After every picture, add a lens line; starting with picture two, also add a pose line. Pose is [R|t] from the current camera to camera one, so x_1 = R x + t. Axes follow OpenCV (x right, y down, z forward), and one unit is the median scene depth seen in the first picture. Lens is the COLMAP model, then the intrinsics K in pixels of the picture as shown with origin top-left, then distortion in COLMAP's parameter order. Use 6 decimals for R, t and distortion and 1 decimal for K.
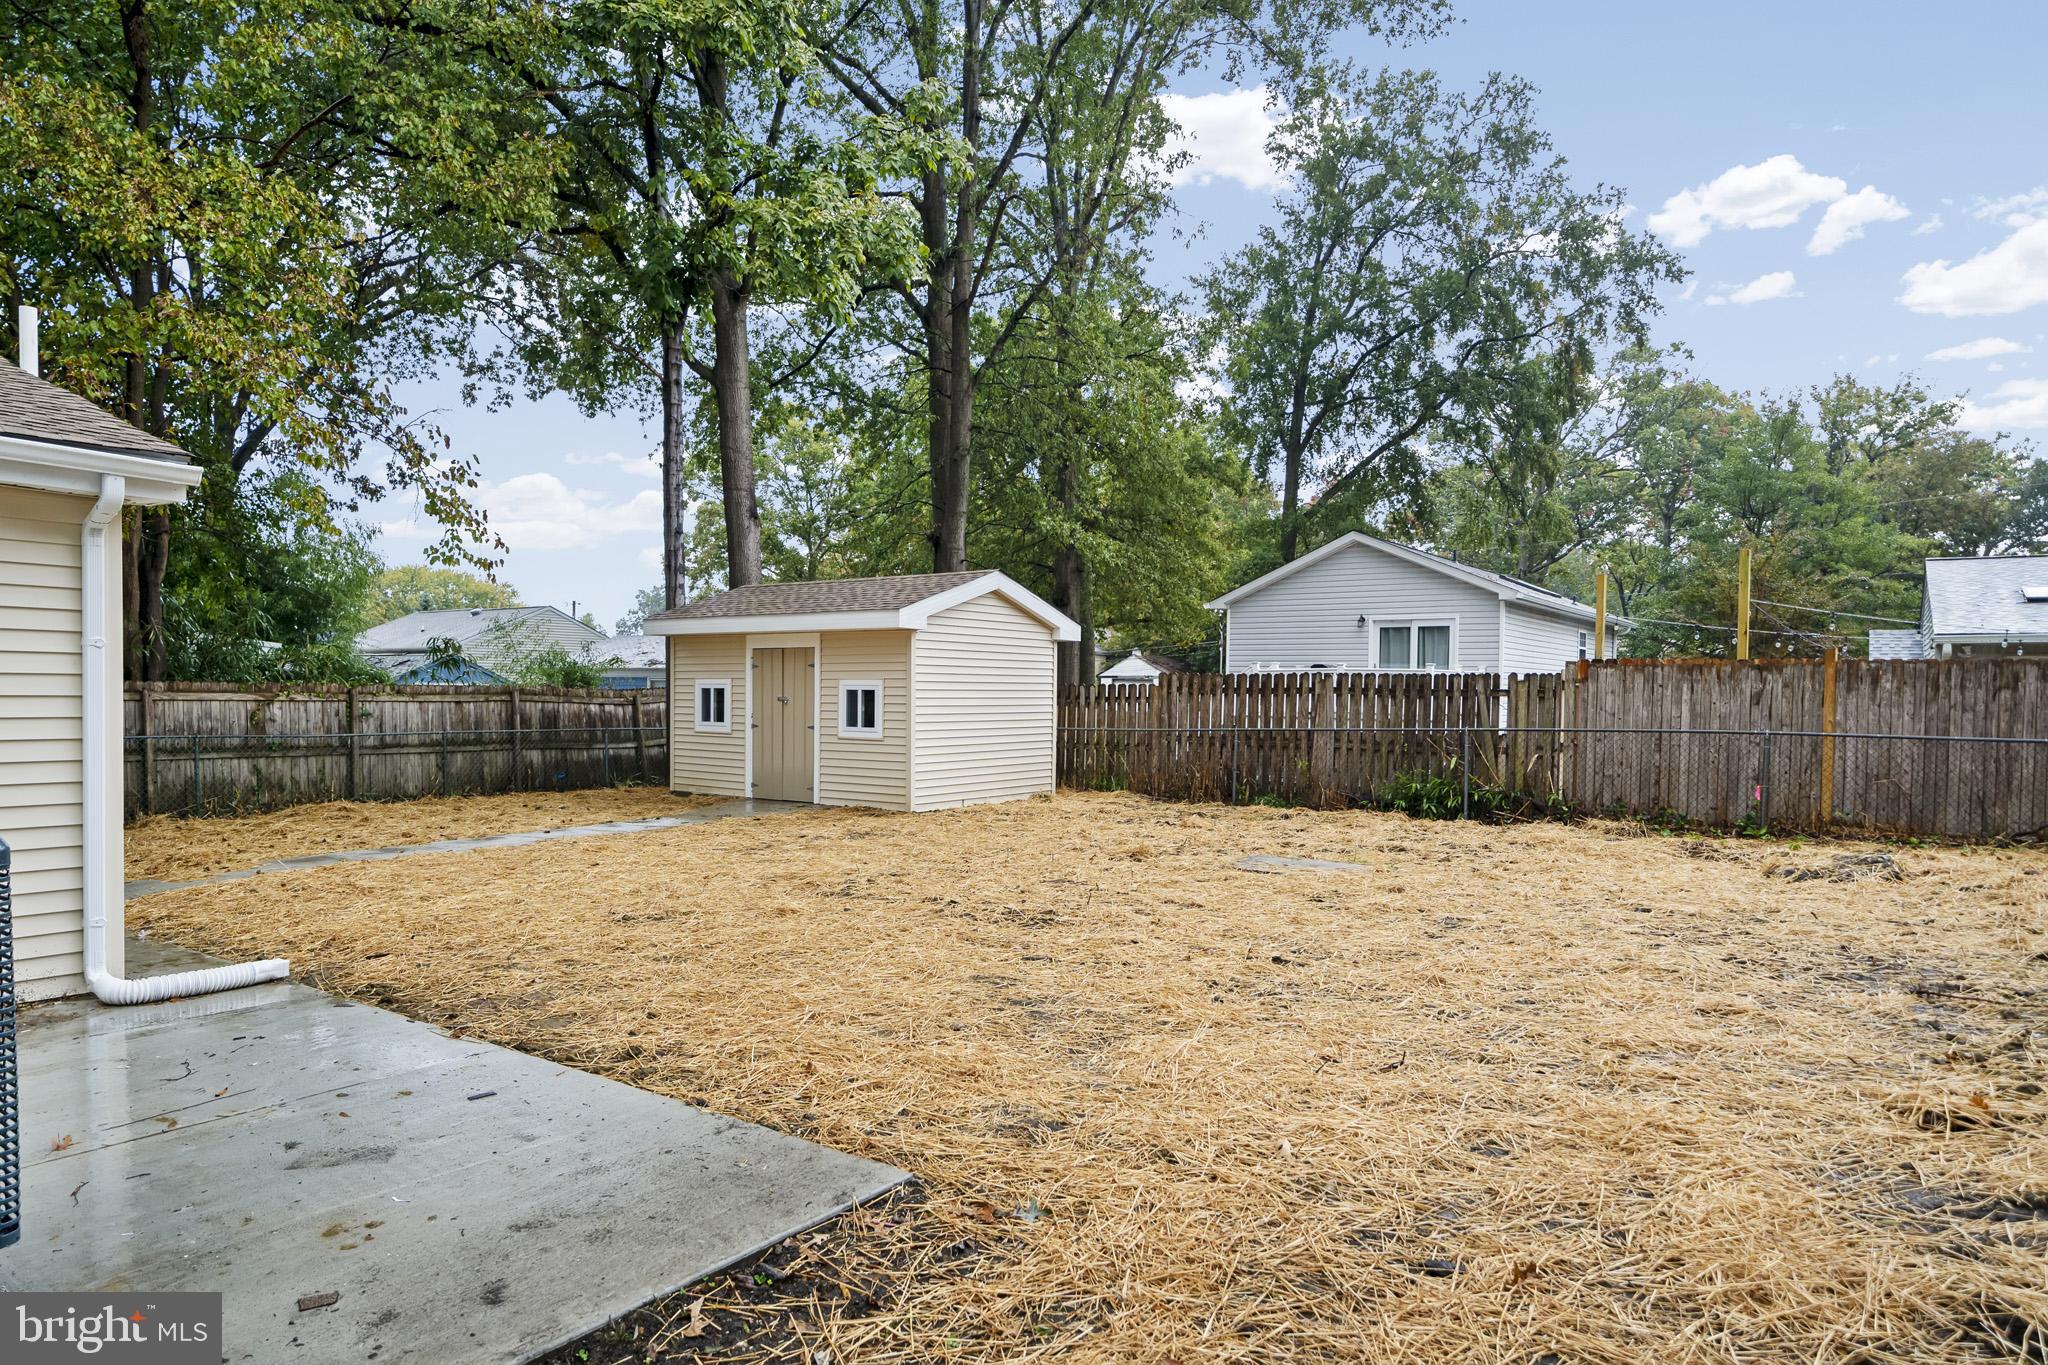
lens RADIAL K [[1187.2, 0, 1016.9], [0, 1187.2, 725.9], [0, 0, 1]] dist [0.000552, -0.000287]
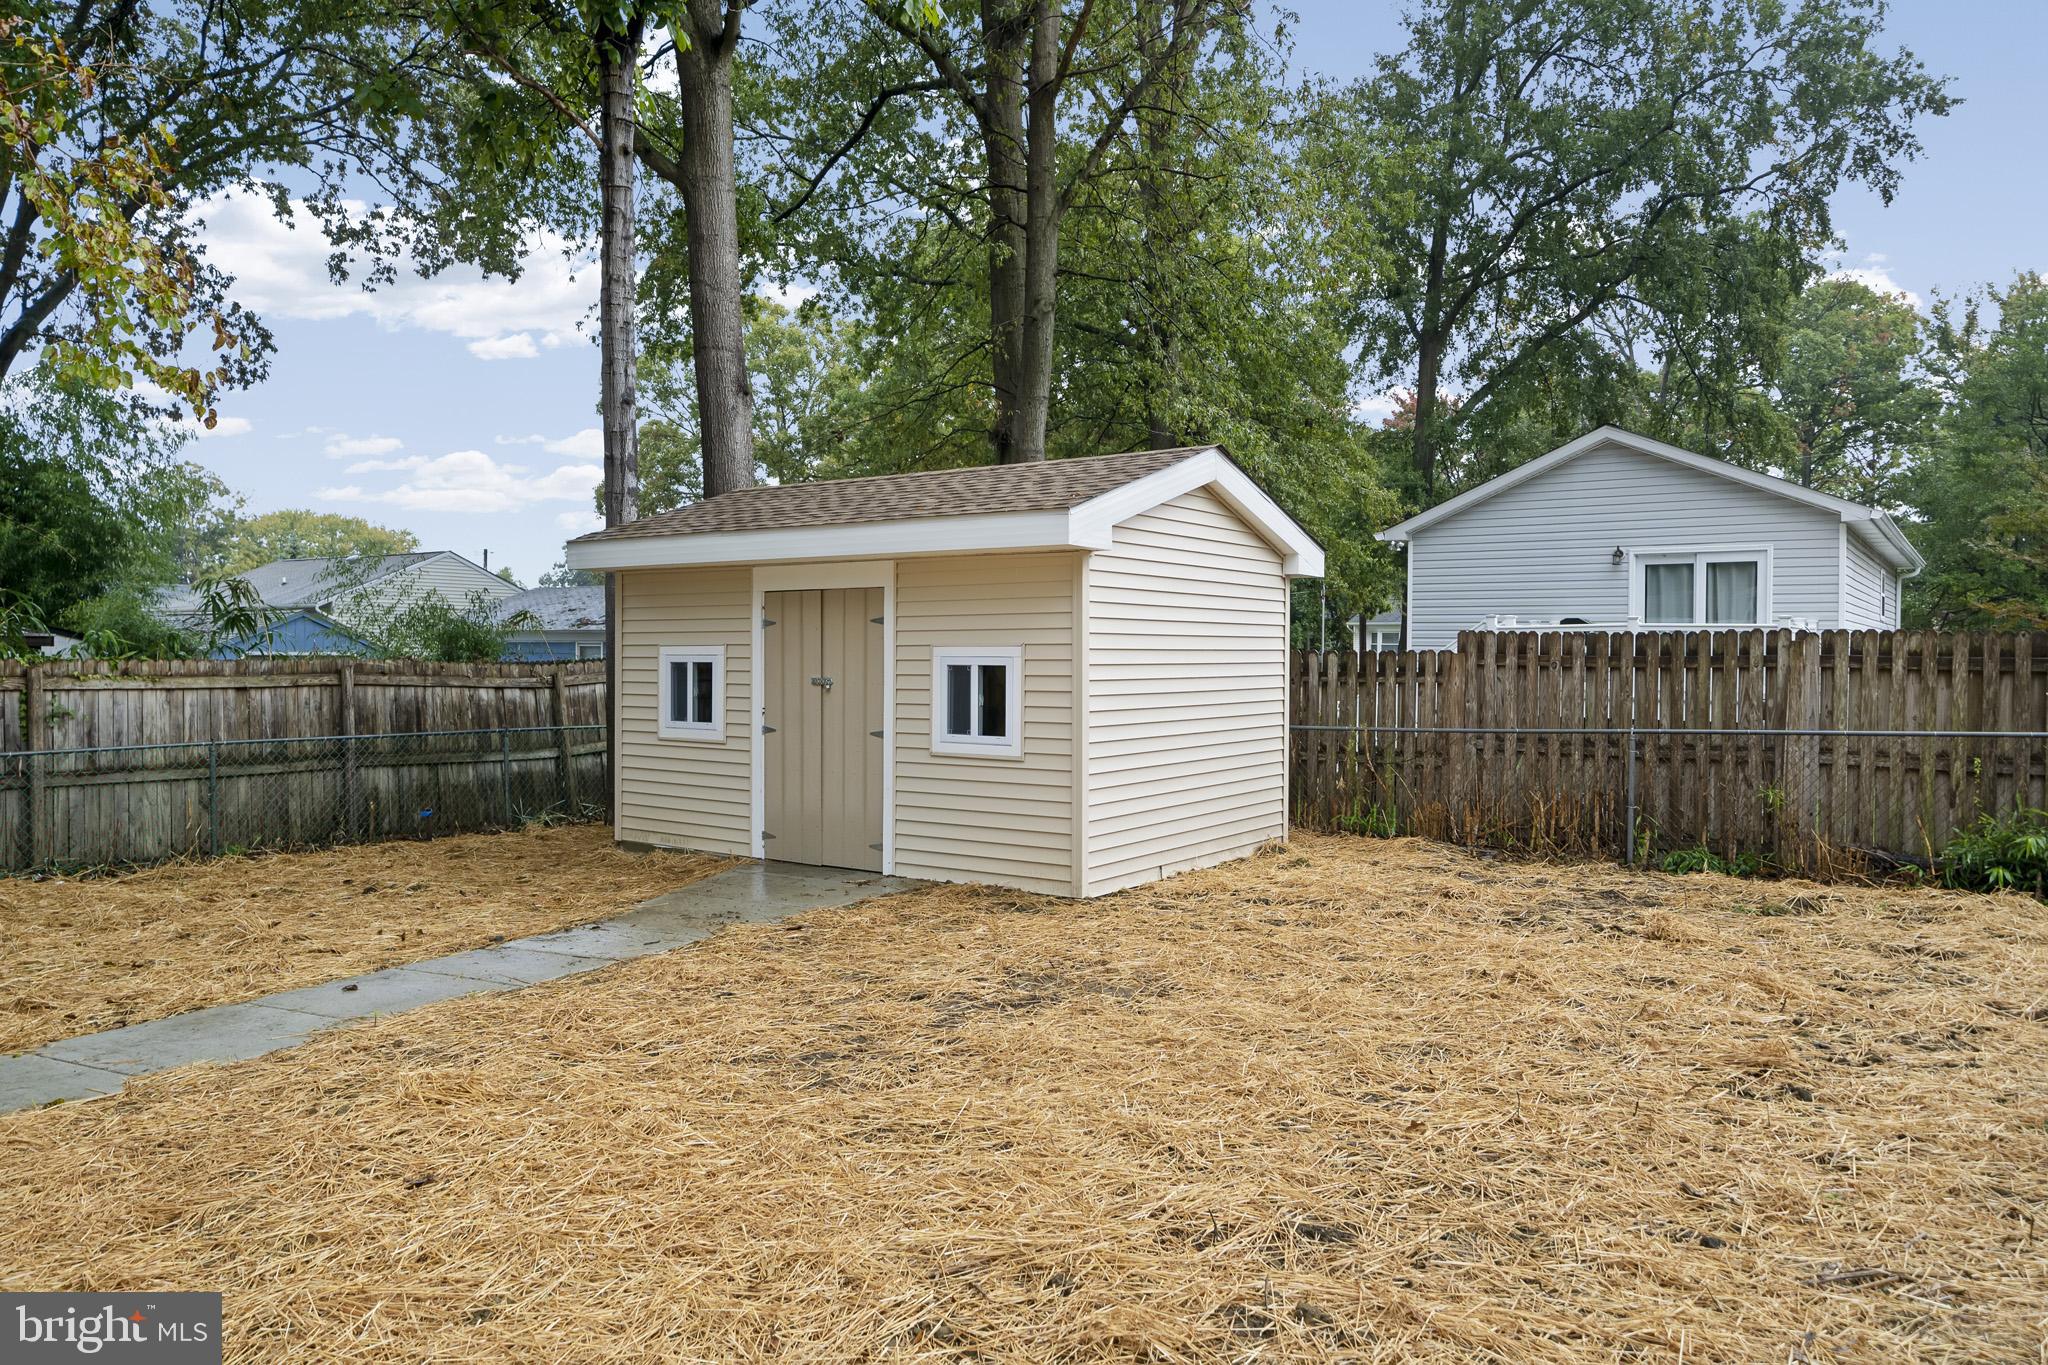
lens RADIAL K [[1344.4, 0, 1023.6], [0, 1344.4, 675.2], [0, 0, 1]] dist [-0.002689, -0.000219]
pose [[0.999798, -0.005896, 0.019200, -0.073024], [0.006174, 0.999877, -0.014450, -0.010146], [-0.019112, 0.014565, 0.999711, 0.236498]]
